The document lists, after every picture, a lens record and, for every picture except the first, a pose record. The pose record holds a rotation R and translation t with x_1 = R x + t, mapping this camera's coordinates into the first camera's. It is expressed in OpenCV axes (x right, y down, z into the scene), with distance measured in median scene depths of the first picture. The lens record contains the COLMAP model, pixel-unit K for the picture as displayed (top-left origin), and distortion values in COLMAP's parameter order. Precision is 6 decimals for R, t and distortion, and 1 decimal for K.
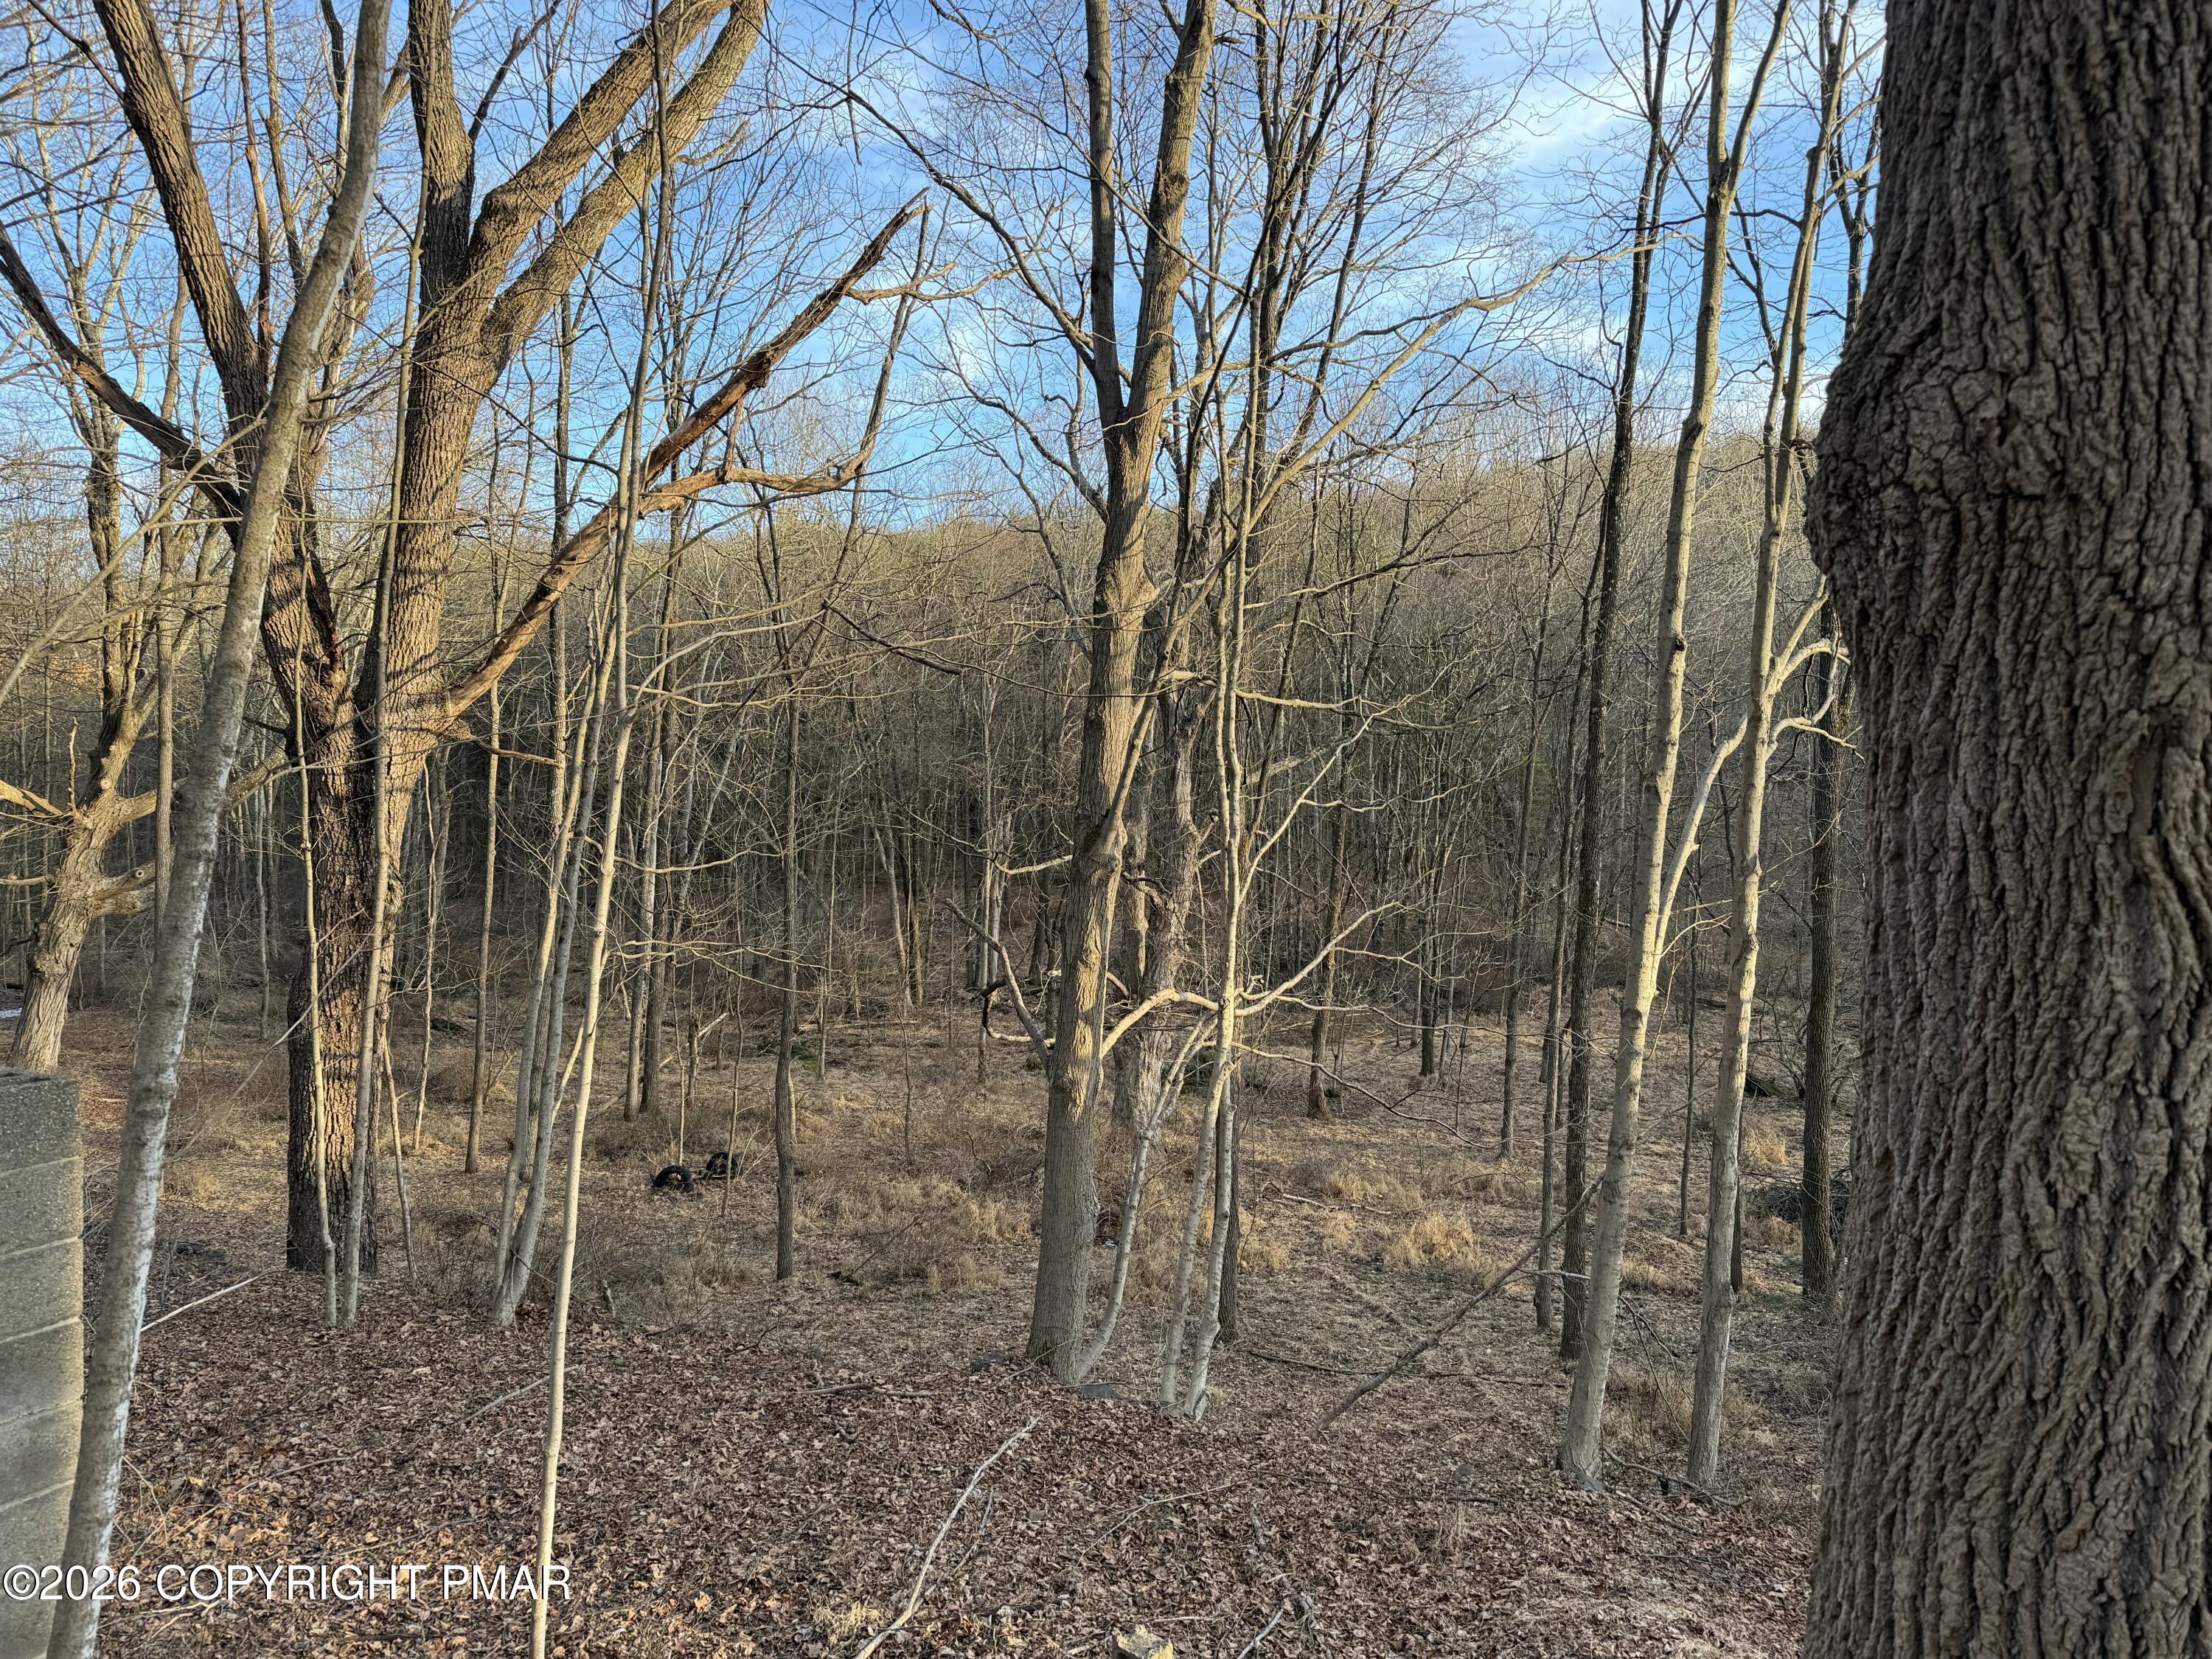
lens RADIAL K [[1569.2, 0, 1102.2], [0, 1569.2, 831.1], [0, 0, 1]] dist [0.023562, -0.020829]
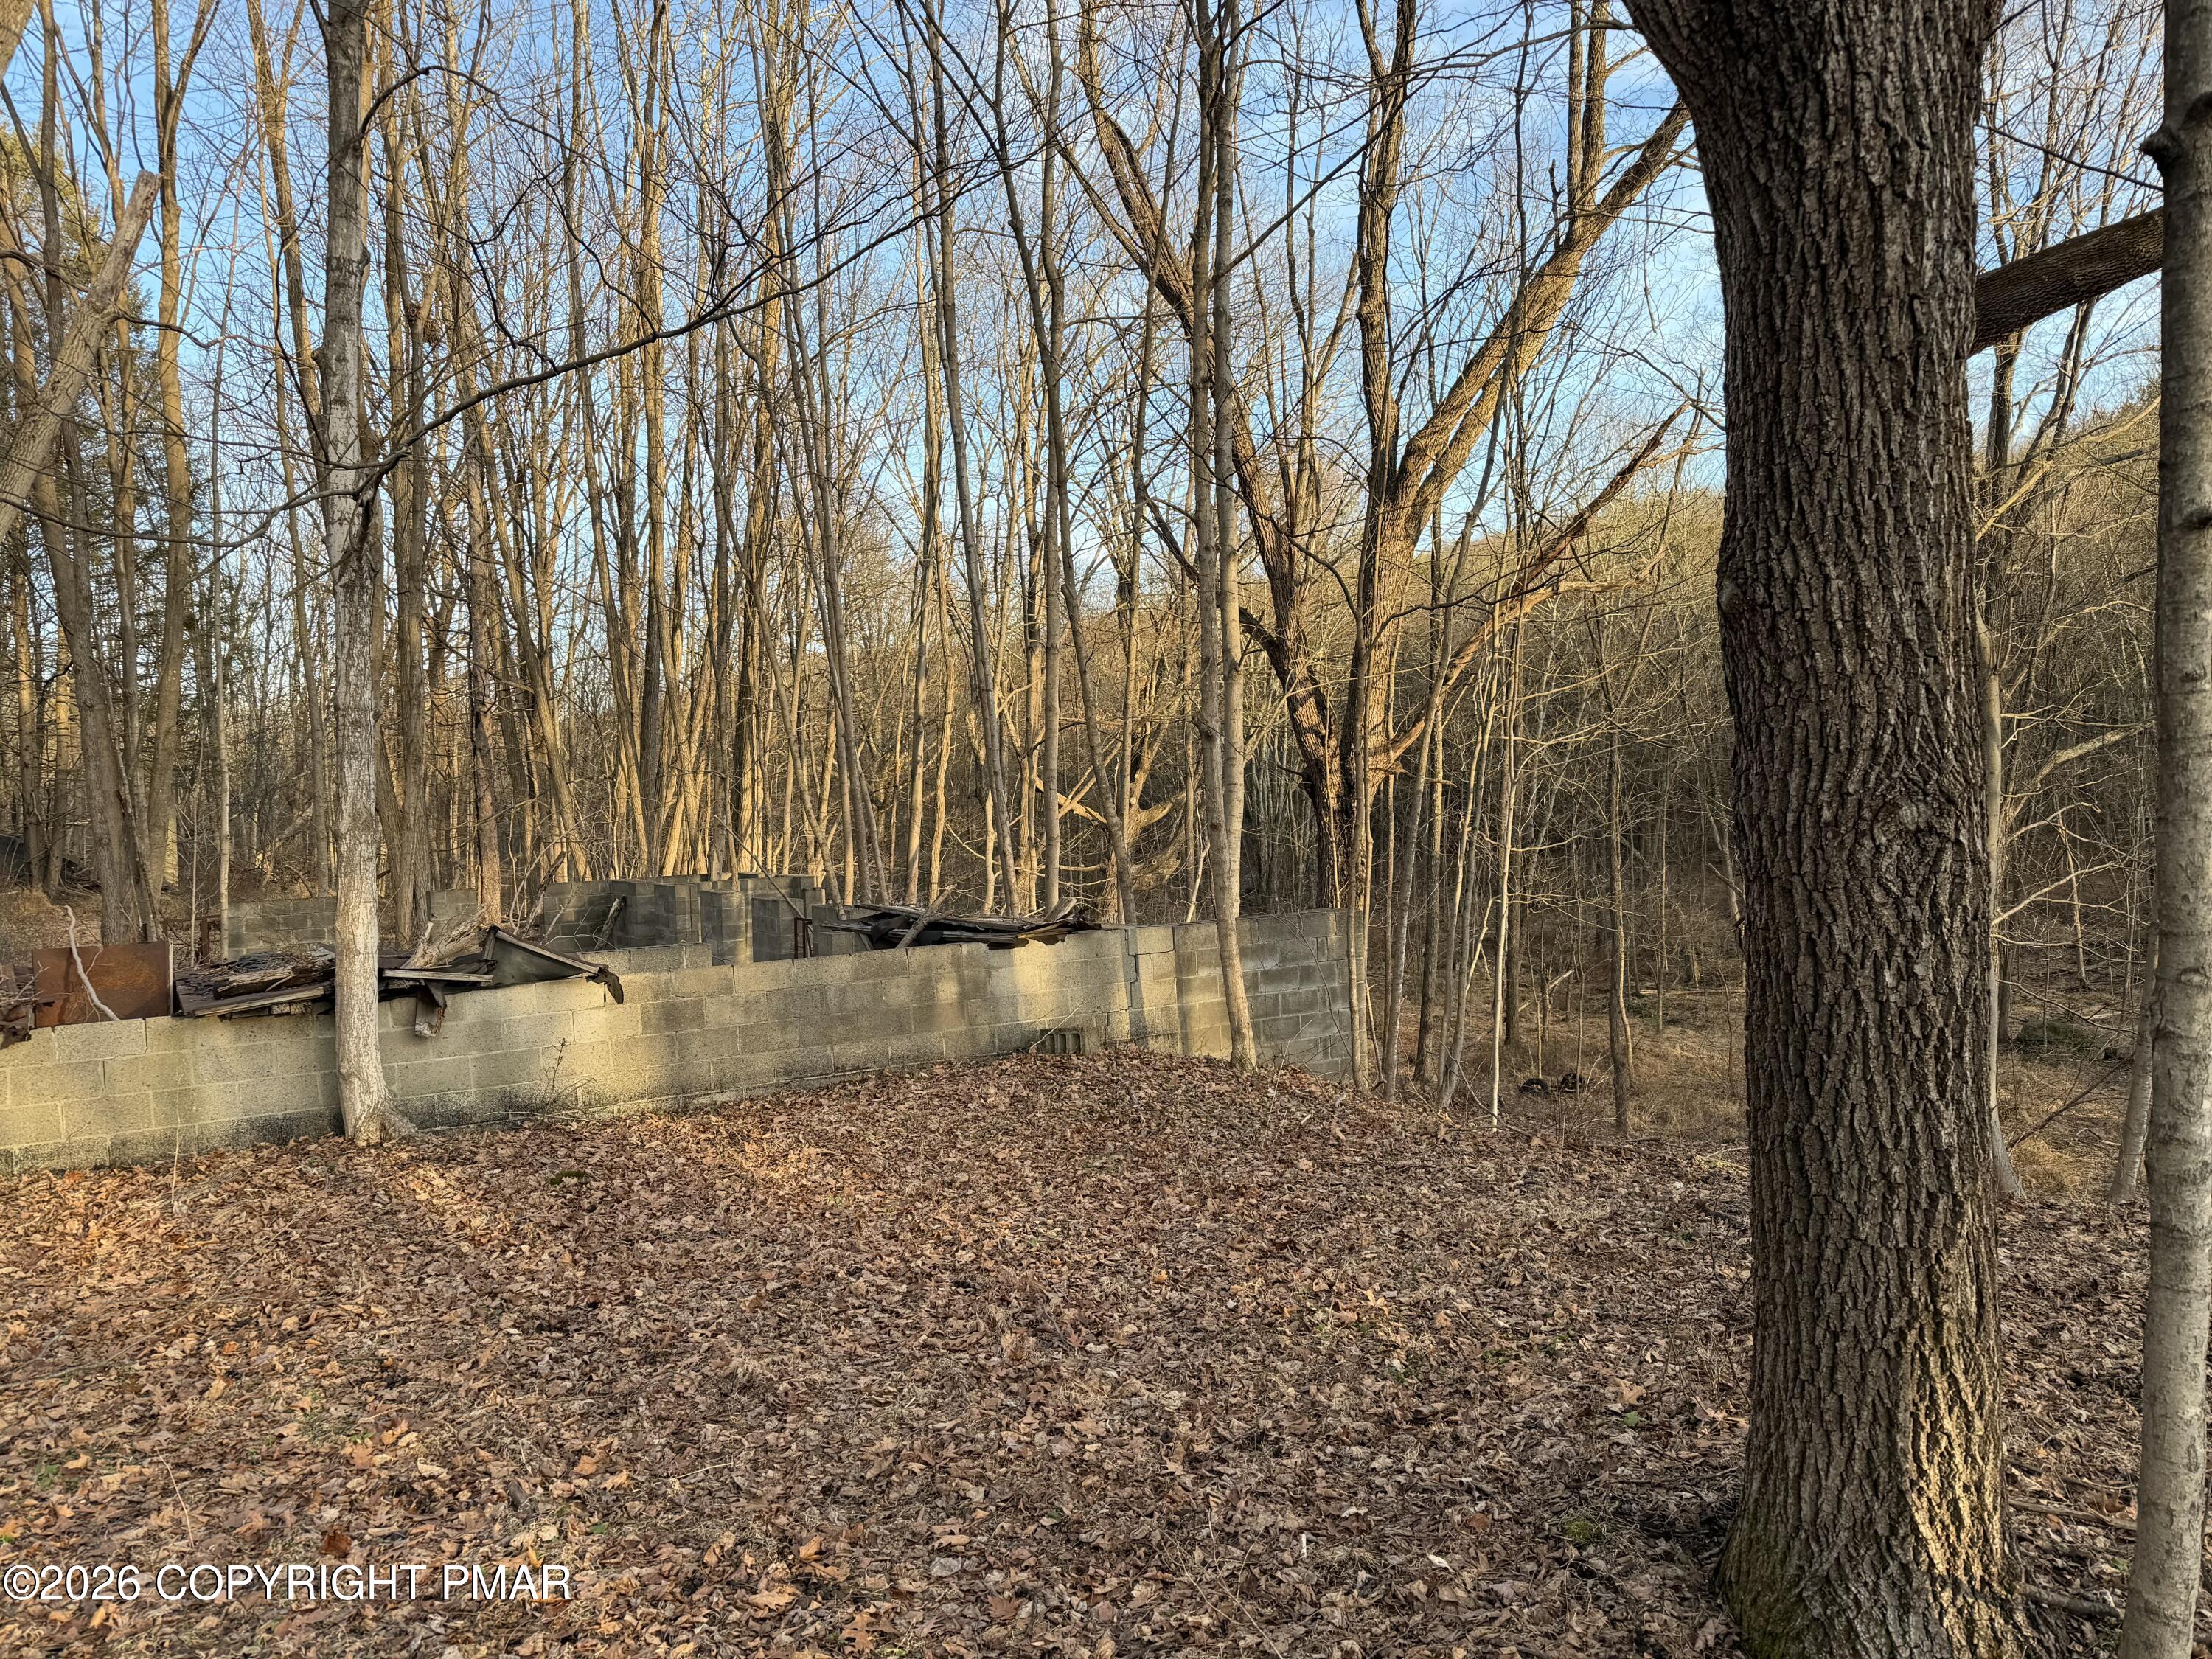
lens RADIAL K [[1569.2, 0, 1102.2], [0, 1569.2, 831.1], [0, 0, 1]] dist [0.023562, -0.020829]
pose [[0.865868, -0.025041, -0.499646, 0.133993], [0.029672, 0.999559, 0.001325, -0.010554], [0.499392, -0.015973, 0.866229, -0.551337]]
